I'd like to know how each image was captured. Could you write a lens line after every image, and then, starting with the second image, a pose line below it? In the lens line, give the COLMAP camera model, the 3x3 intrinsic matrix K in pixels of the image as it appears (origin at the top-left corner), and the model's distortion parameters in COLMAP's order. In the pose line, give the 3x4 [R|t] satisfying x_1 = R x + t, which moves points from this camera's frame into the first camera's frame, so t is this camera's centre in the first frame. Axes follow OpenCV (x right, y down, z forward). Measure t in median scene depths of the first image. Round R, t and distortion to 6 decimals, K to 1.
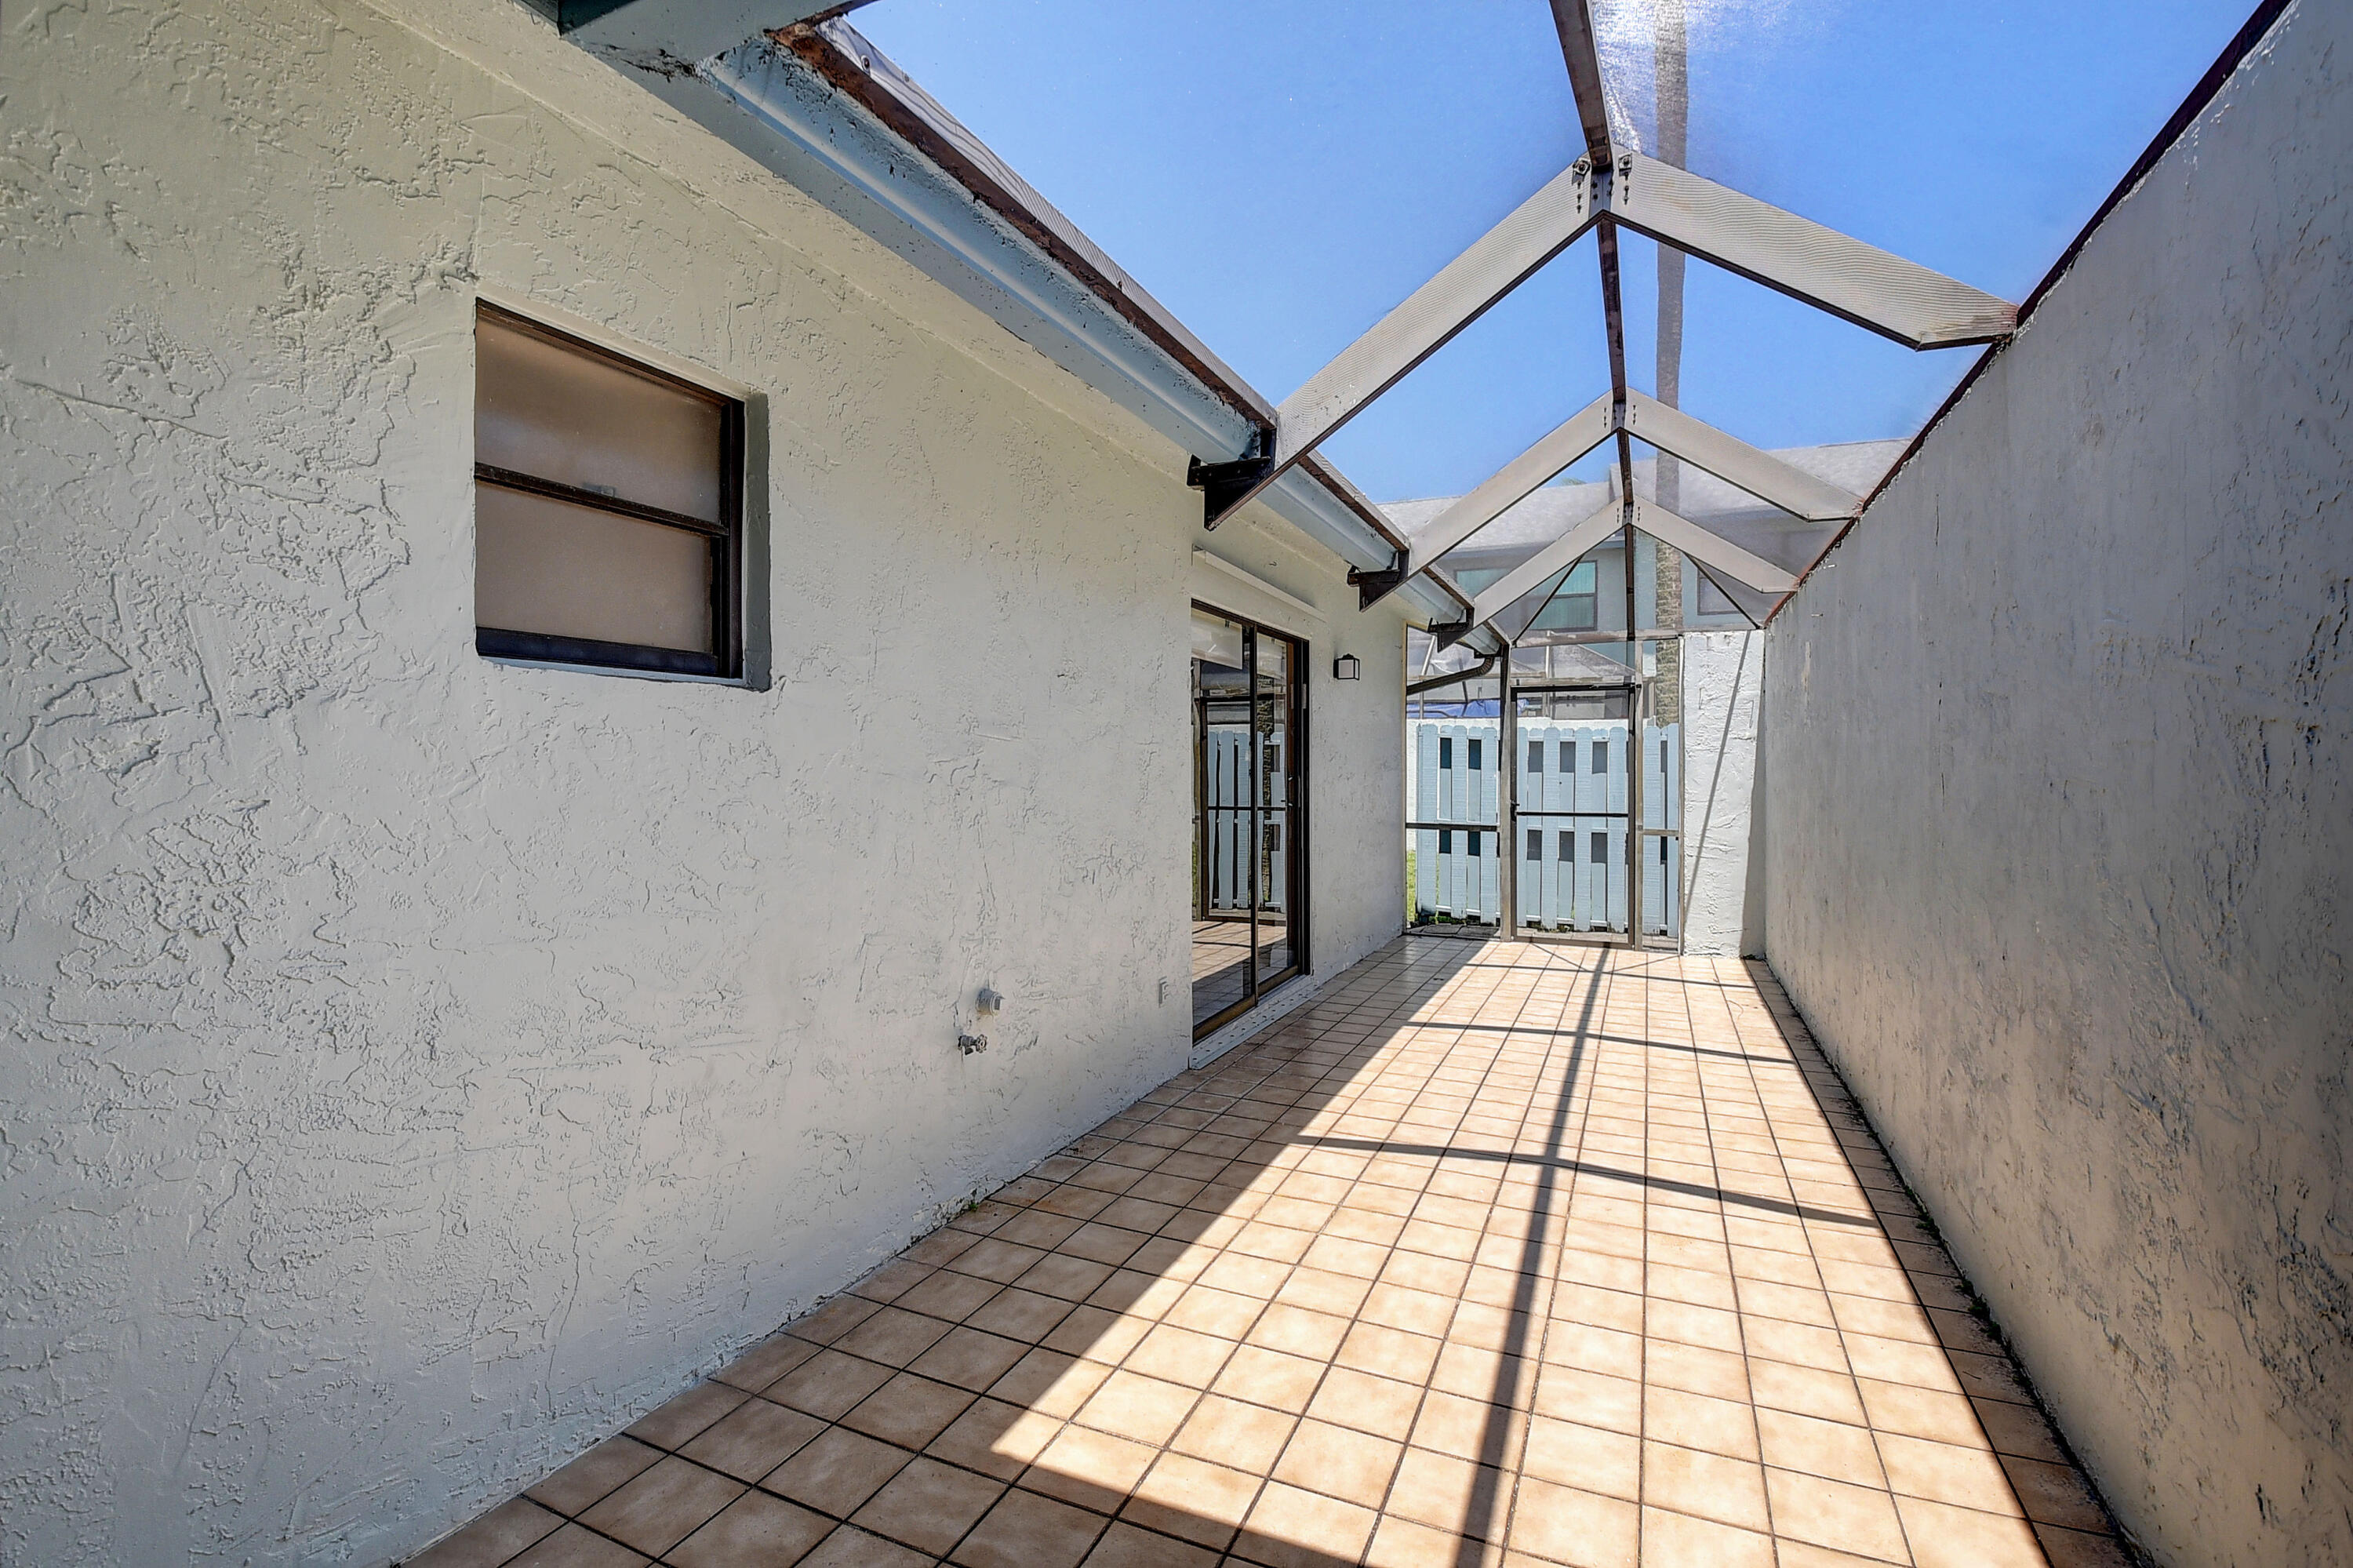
lens RADIAL K [[1055.6, 0, 1157.4], [0, 1055.6, 767.0], [0, 0, 1]] dist [-0.005209, -0.013056]
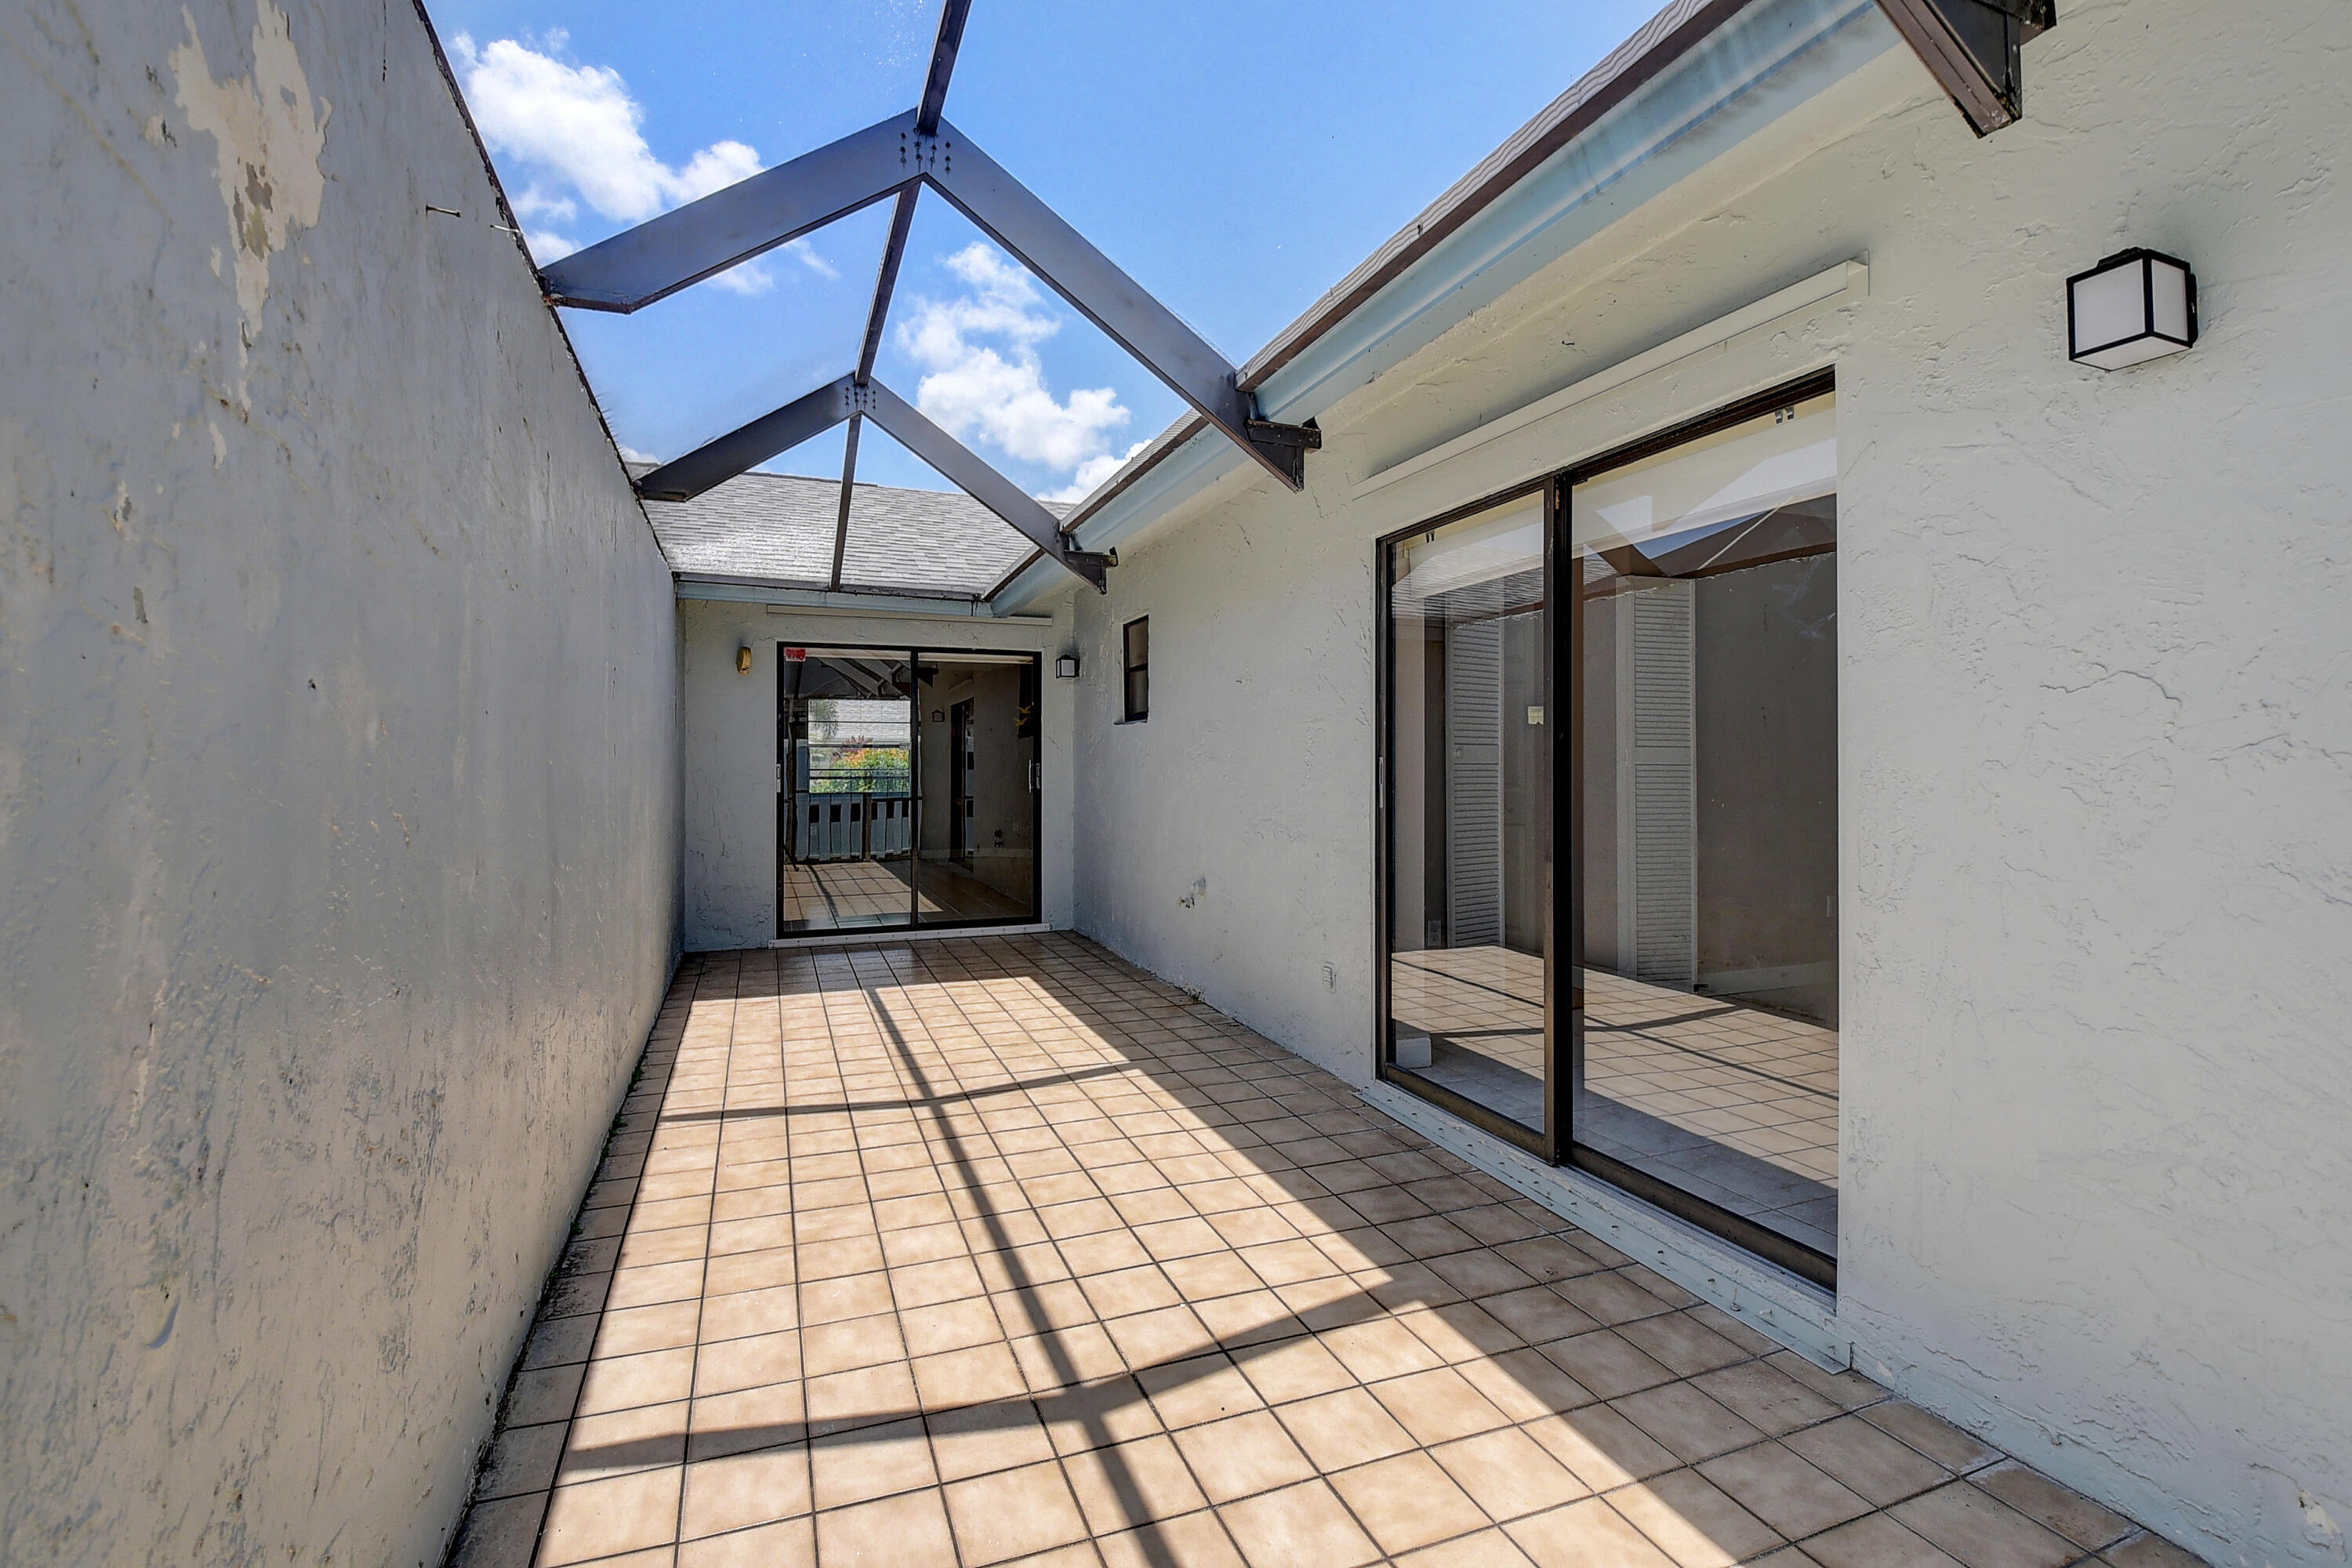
lens RADIAL K [[1055.1, 0, 1175.0], [0, 1055.1, 774.6], [0, 0, 1]] dist [-0.005209, -0.013056]
pose [[-0.691874, 0.001551, -0.722016, 0.894499], [-0.007304, 0.999931, 0.009148, 0.023912], [0.721981, 0.011603, -0.691816, 1.753040]]
